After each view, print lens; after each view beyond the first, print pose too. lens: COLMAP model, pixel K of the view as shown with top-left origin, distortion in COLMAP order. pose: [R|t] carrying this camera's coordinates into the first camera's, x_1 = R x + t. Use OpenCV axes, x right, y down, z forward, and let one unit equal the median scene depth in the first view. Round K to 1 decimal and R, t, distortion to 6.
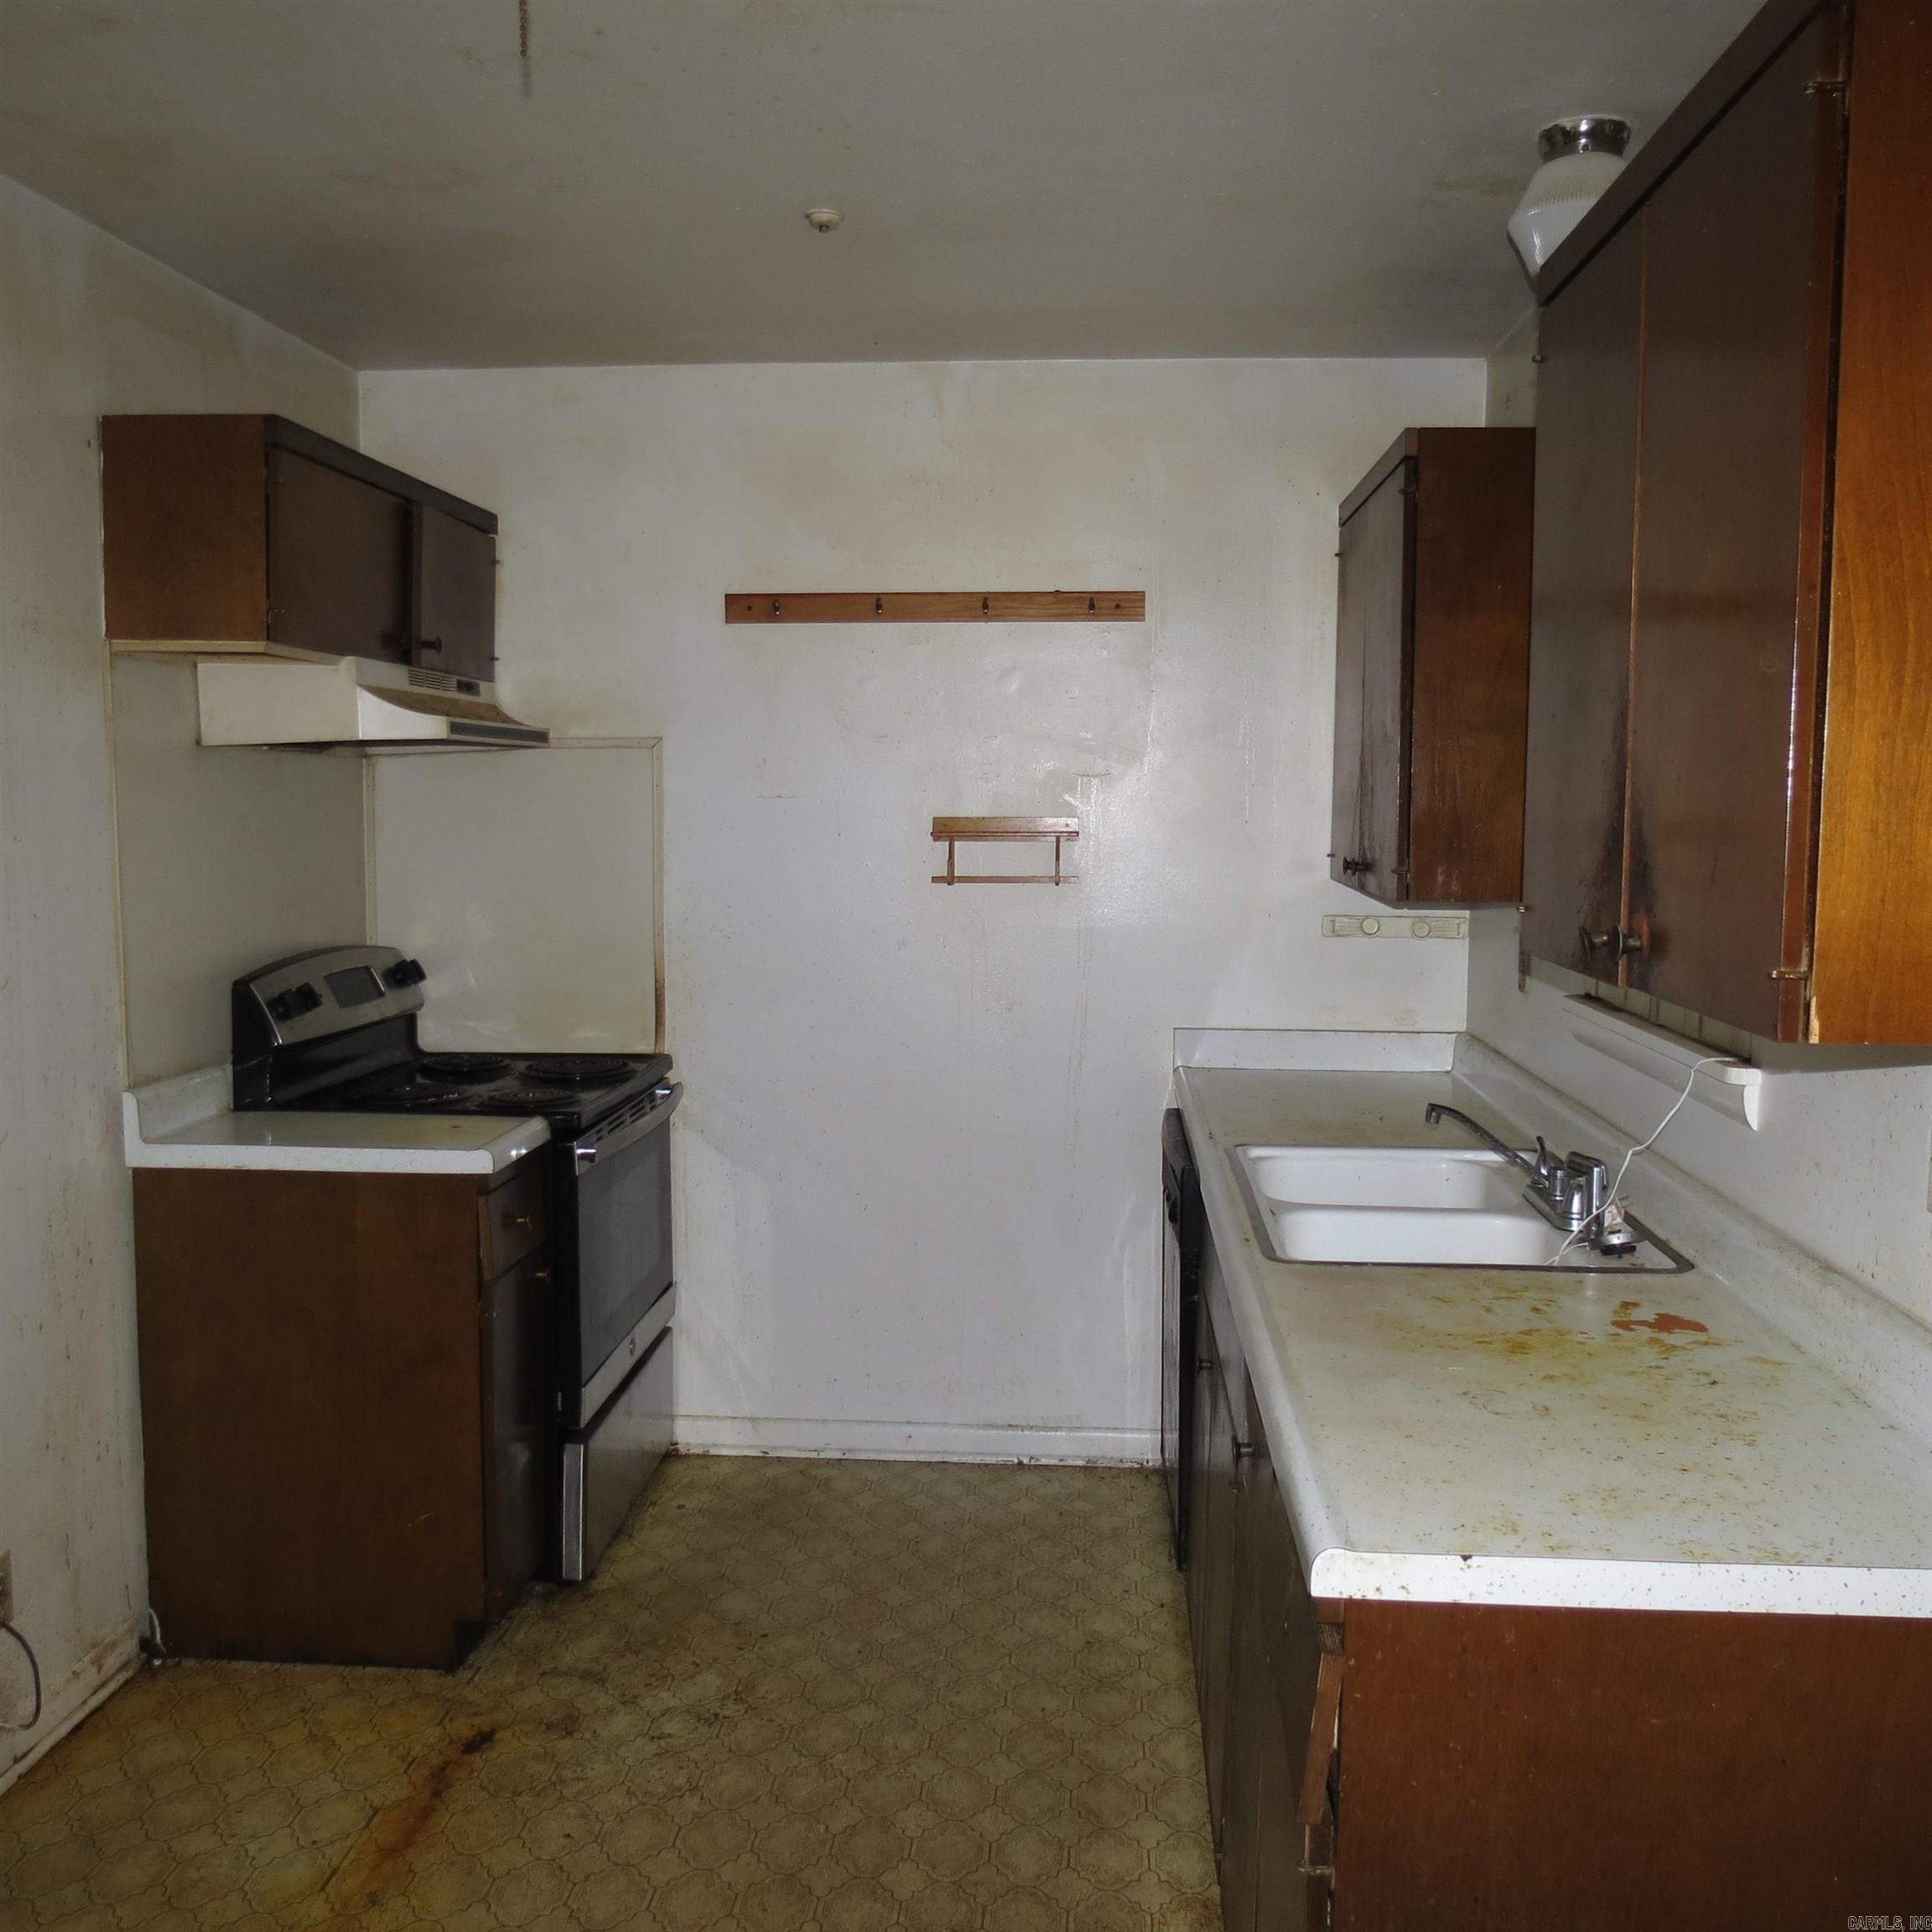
lens RADIAL K [[1845.8, 0, 966.0], [0, 1845.8, 966.0], [0, 0, 1]] dist [-0.028079, 0.005462]
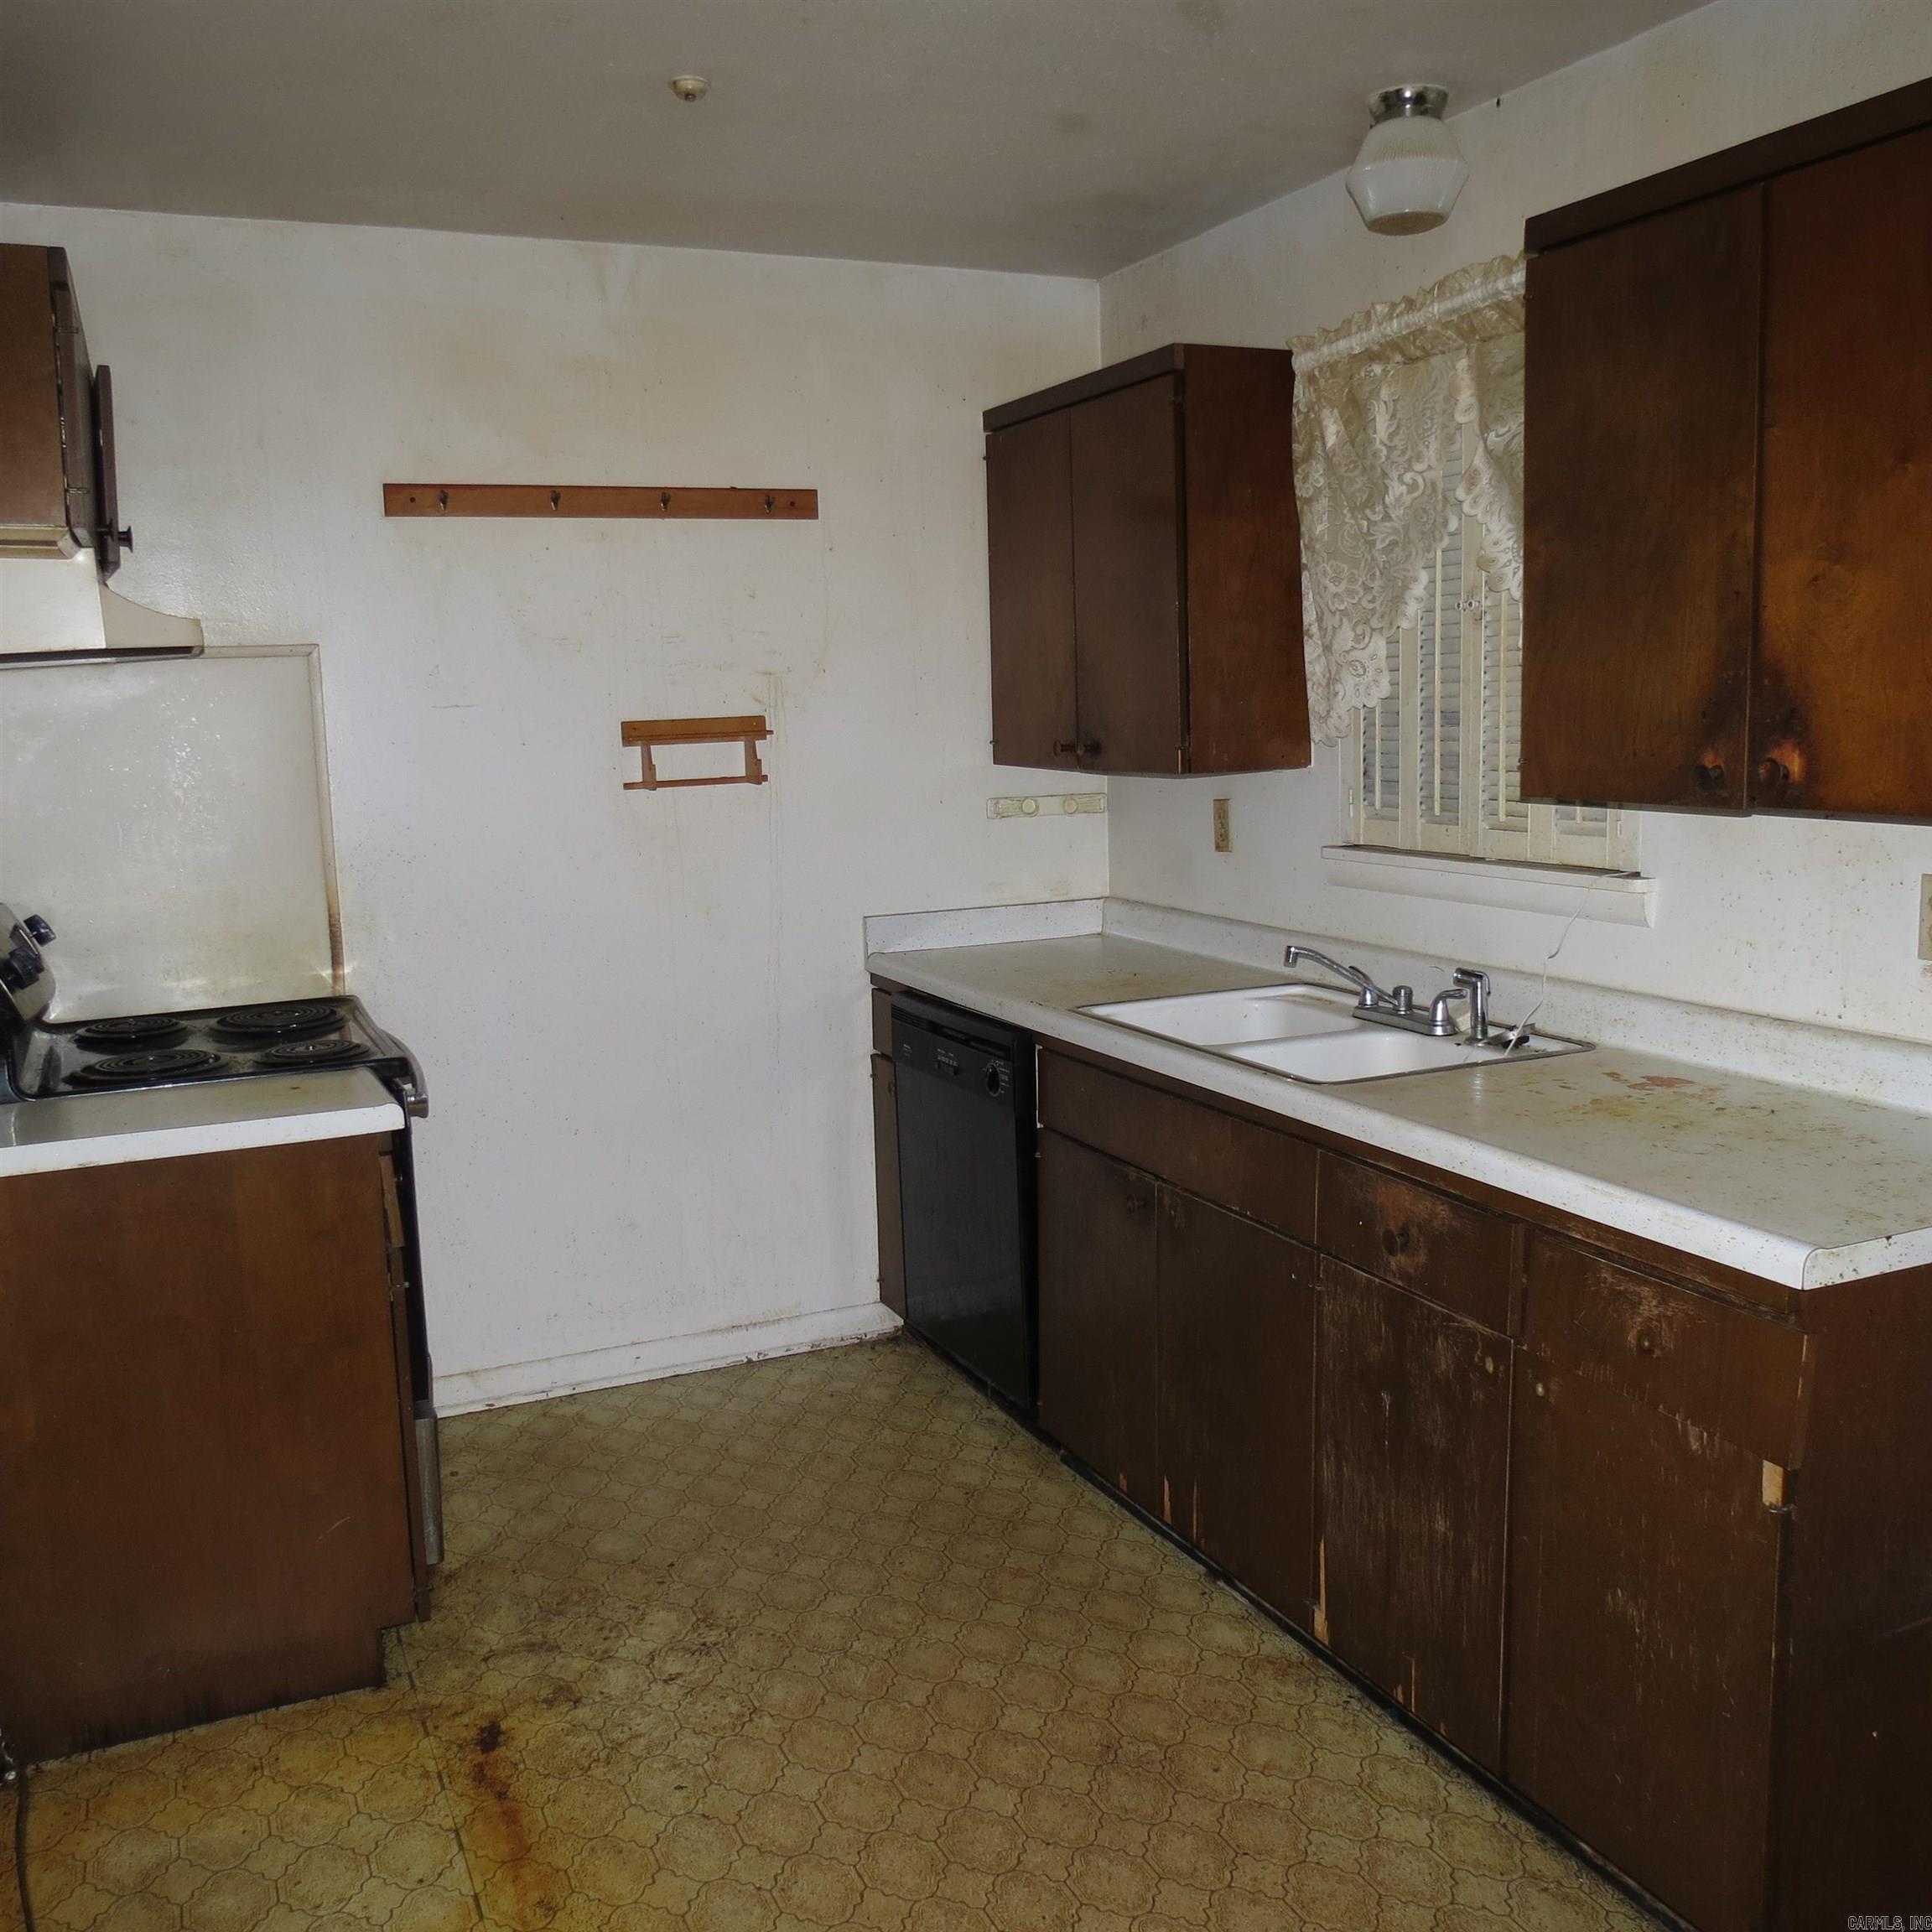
lens RADIAL K [[1845.8, 0, 966.0], [0, 1845.8, 966.0], [0, 0, 1]] dist [-0.028079, 0.005462]
pose [[0.875882, -0.099976, 0.472055, -0.371345], [0.077272, 0.994736, 0.067298, -0.004777], [-0.476298, -0.022469, 0.878997, 0.070190]]
